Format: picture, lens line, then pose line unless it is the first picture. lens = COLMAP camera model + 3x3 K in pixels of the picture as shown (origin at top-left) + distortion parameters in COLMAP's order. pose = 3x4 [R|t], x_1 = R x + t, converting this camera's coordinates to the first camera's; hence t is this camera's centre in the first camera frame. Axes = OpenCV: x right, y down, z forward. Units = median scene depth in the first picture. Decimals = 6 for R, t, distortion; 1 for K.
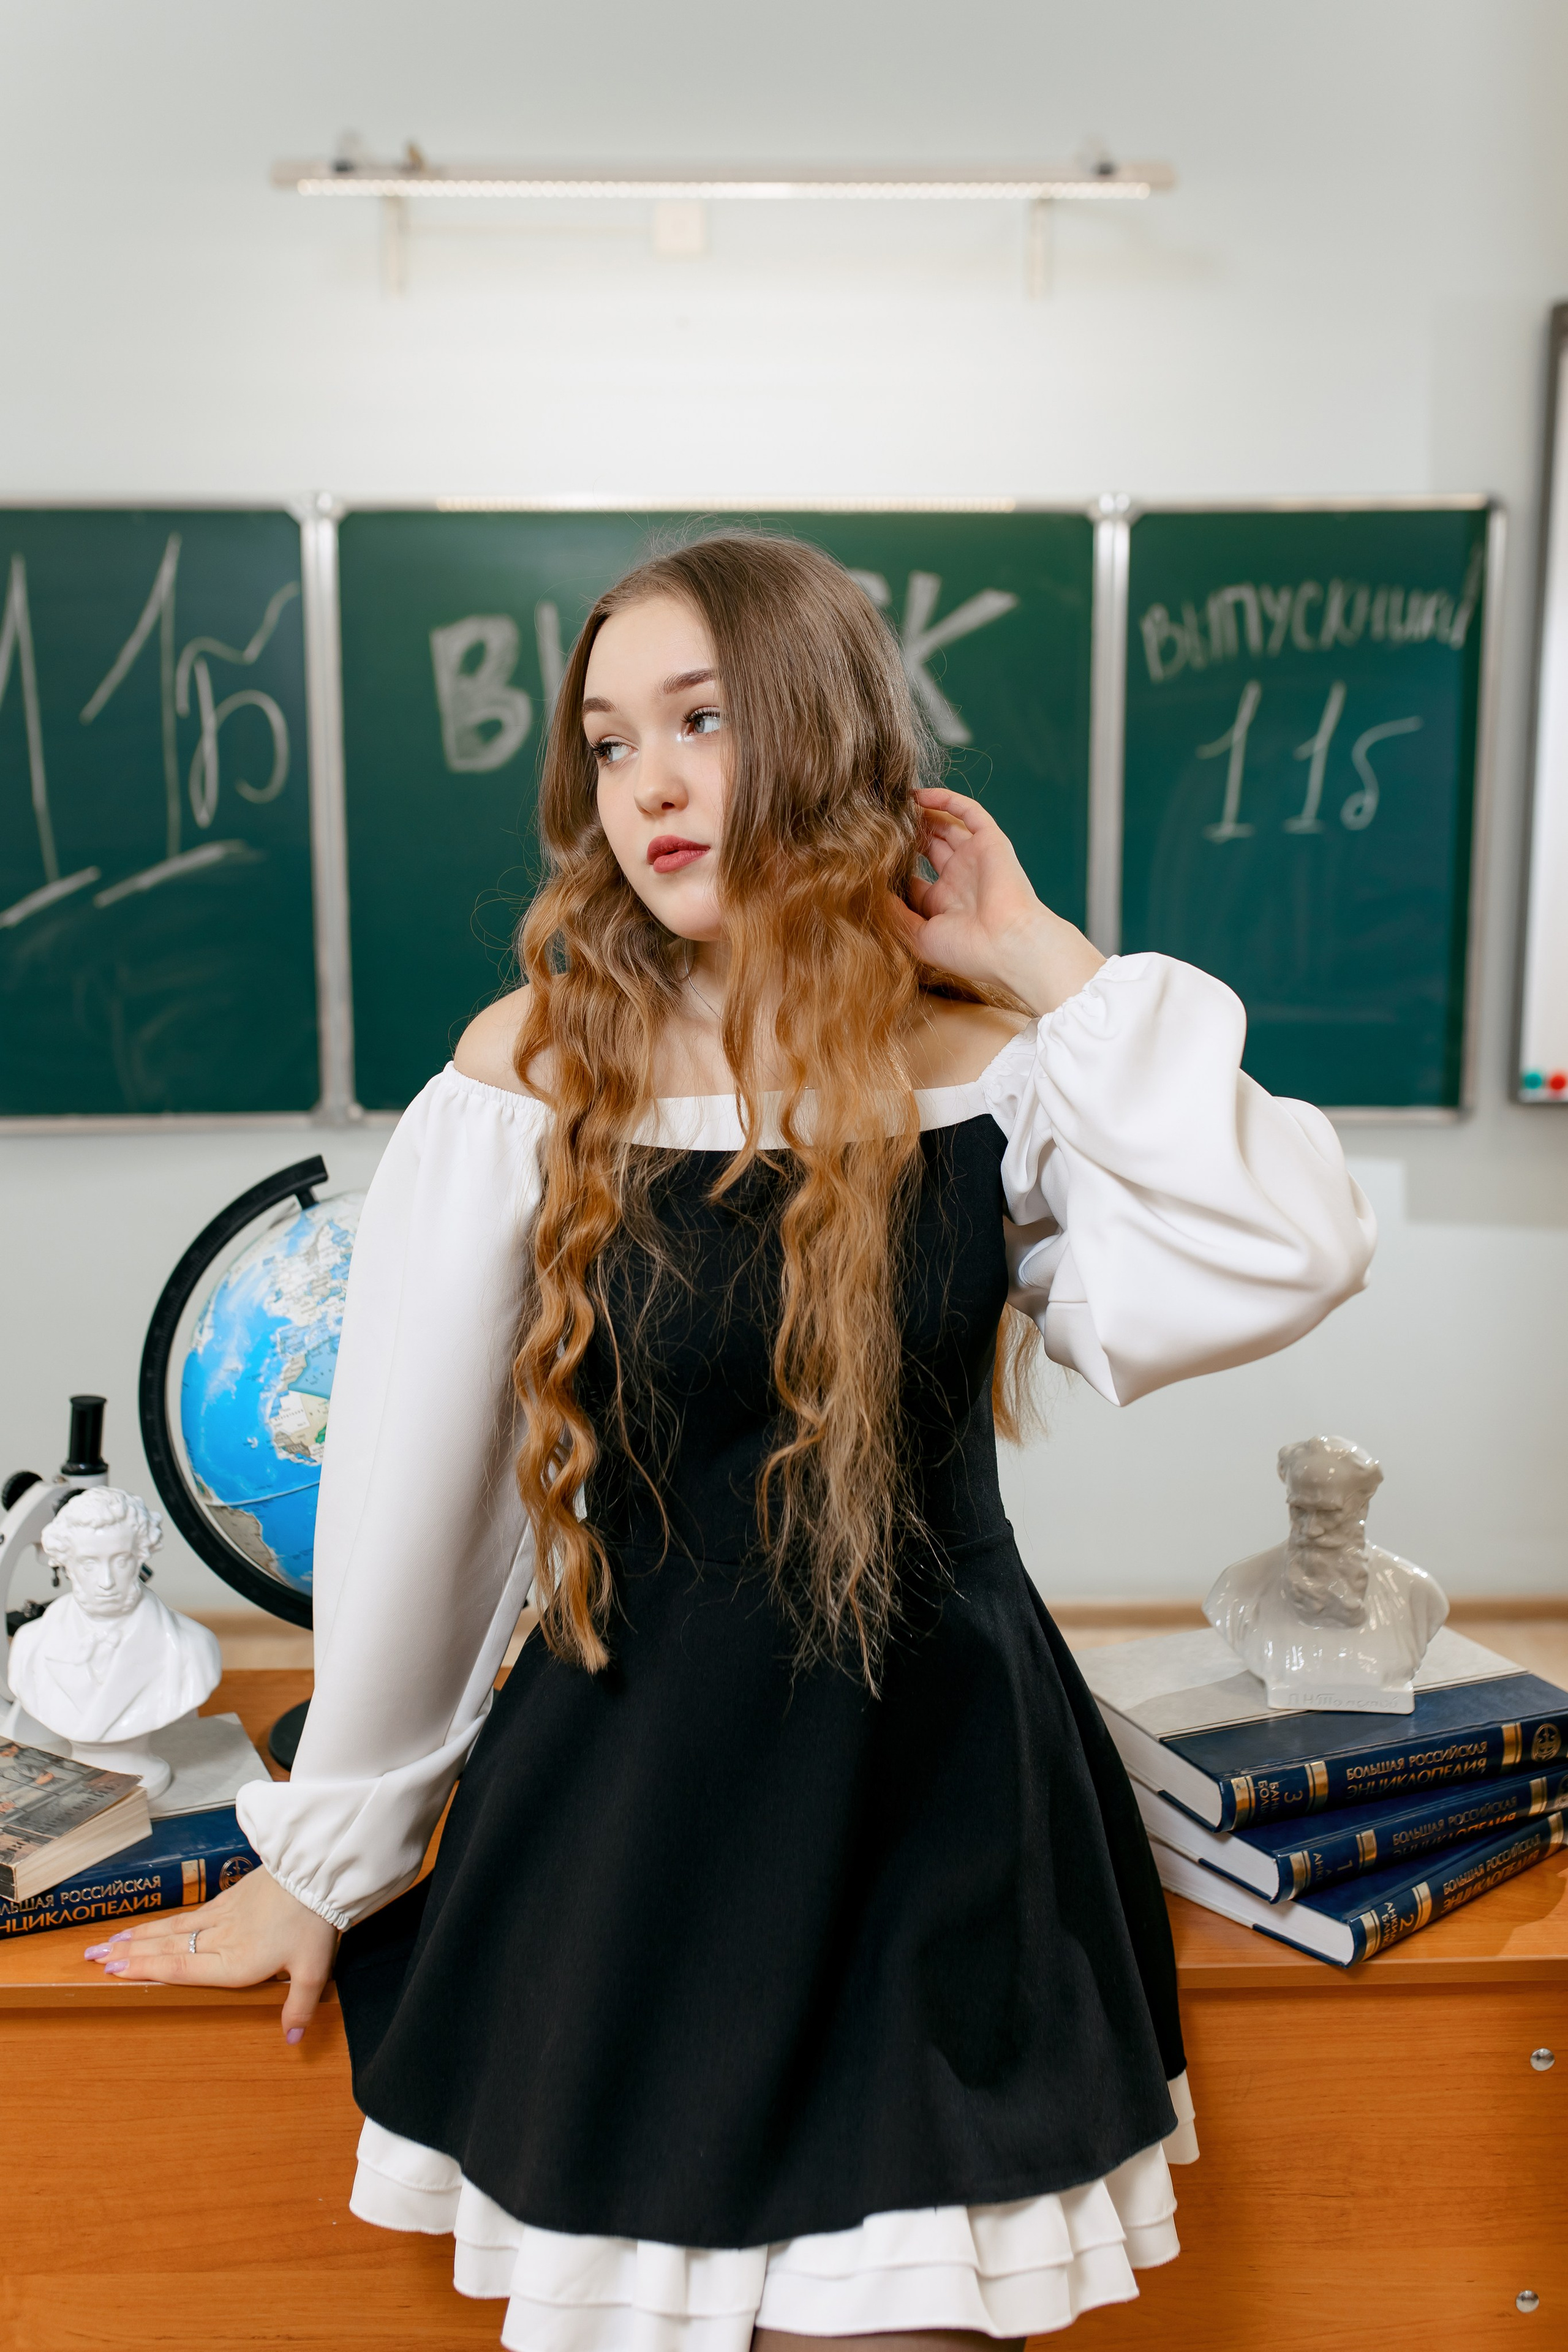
lens RADIAL K [[2202.4, 0, 763.7], [0, 2202.4, 1137.1], [0, 0, 1]] dist [0.004777, 0.012110]
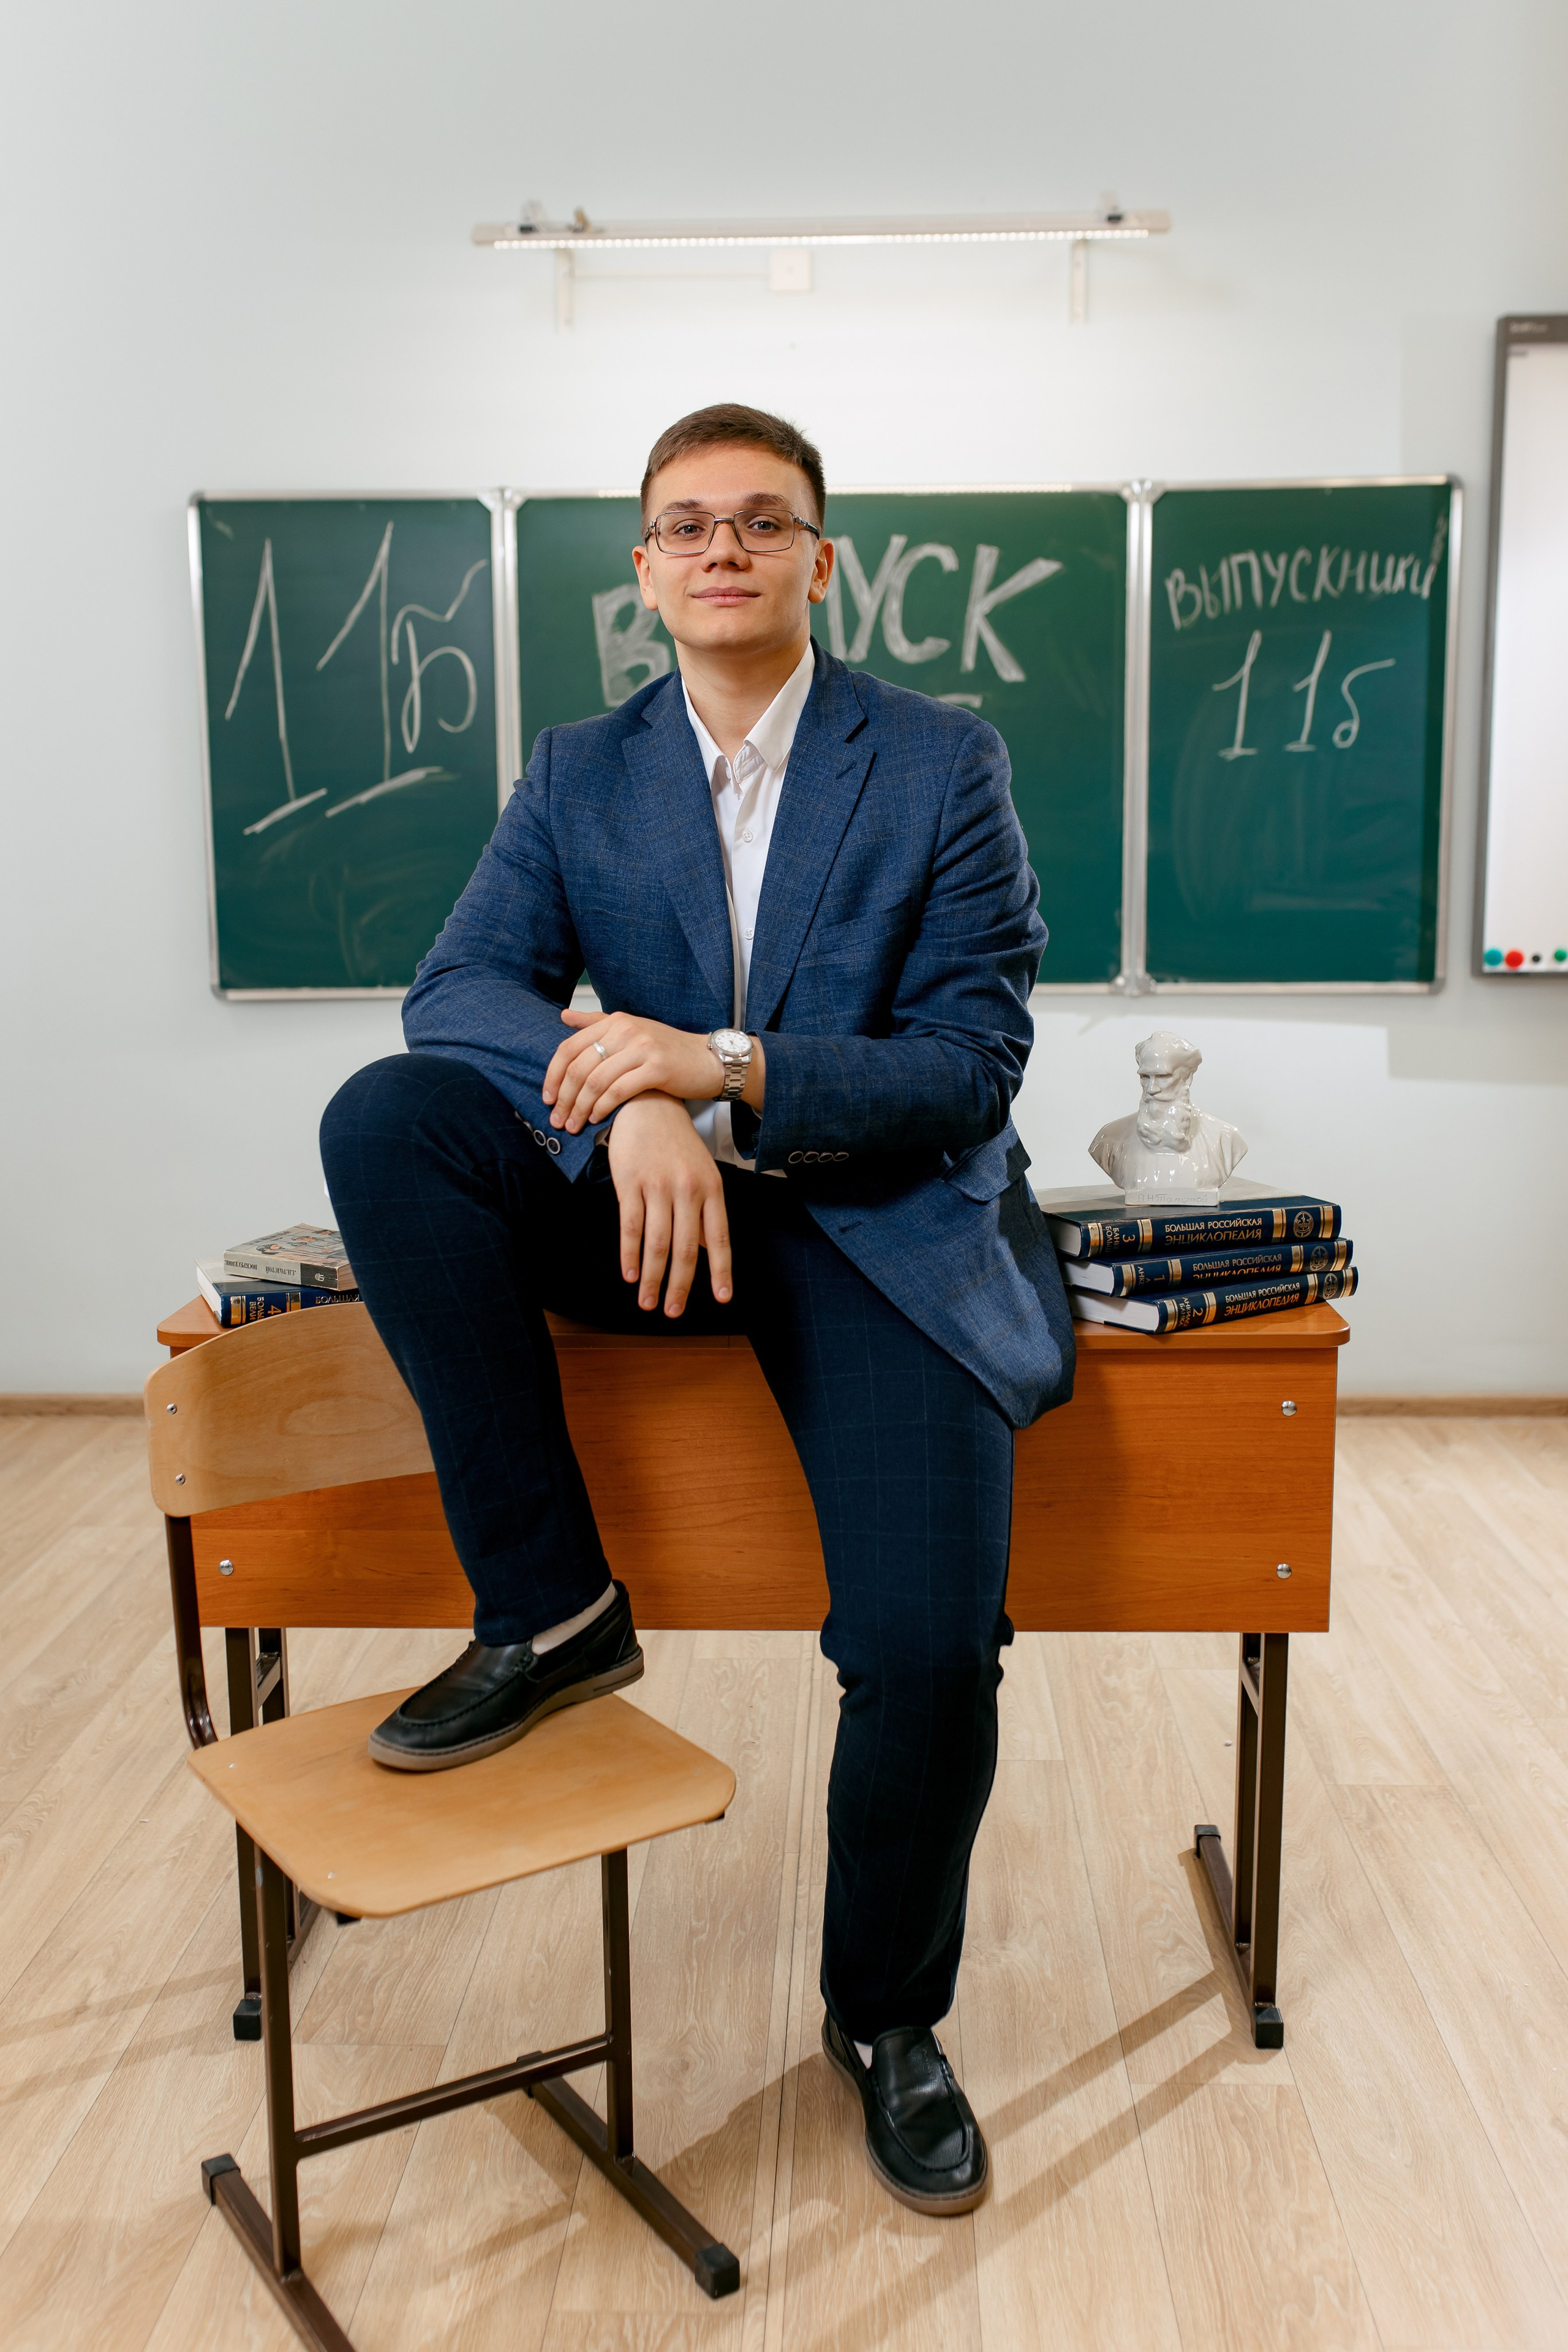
lens RADIAL K [[2227.4, 0, 790.6], [0, 2227.4, 1162.3], [0, 0, 1]] dist [0.002560, 0.012847]
pose [[0.998272, 0.003190, -0.058668, 0.037949], [-0.004002, 0.999898, -0.013741, 0.111644], [0.058618, 0.013952, 0.998183, -0.257585]]
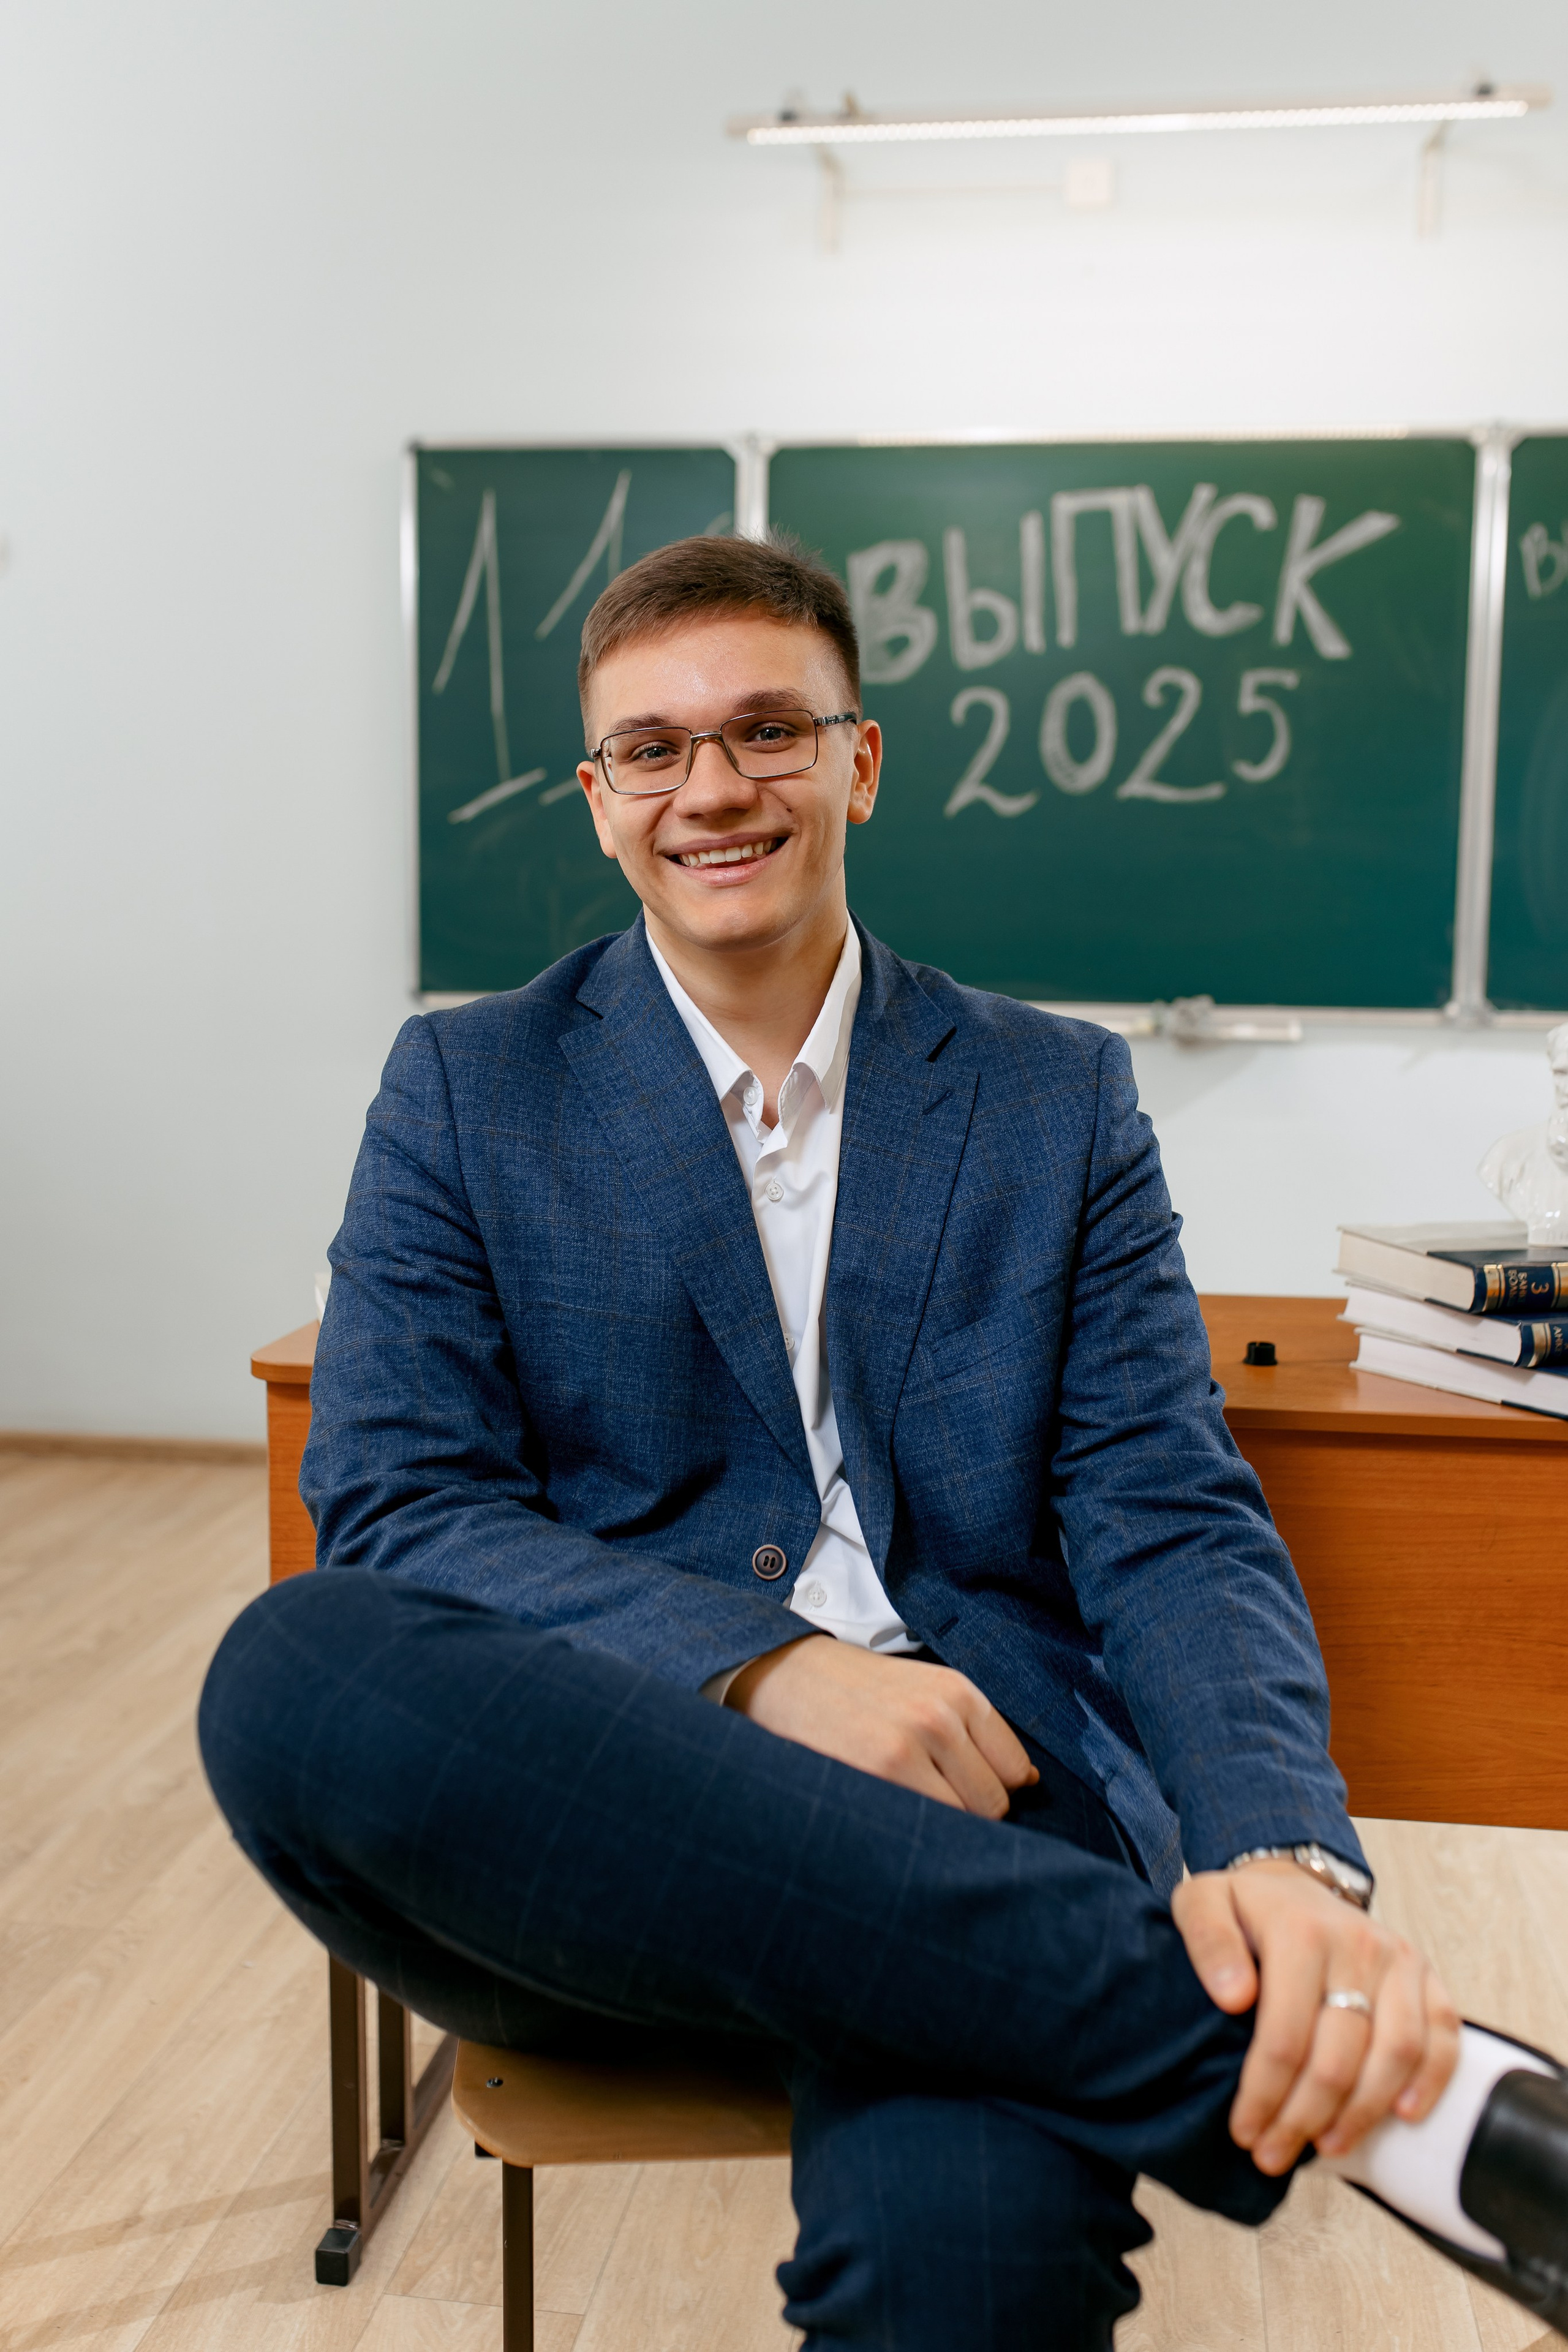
lens RADIAL K [[2255.6, 0, 804.8], [0, 2255.6, 1168.3], [0, 0, 1]] dist [0.003155, -0.000206]
pose [[0.986255, 0.033931, -0.161711, 0.020173], [-0.041209, 0.998273, -0.041862, 0.126008], [0.160011, 0.047951, 0.985950, -0.098790]]
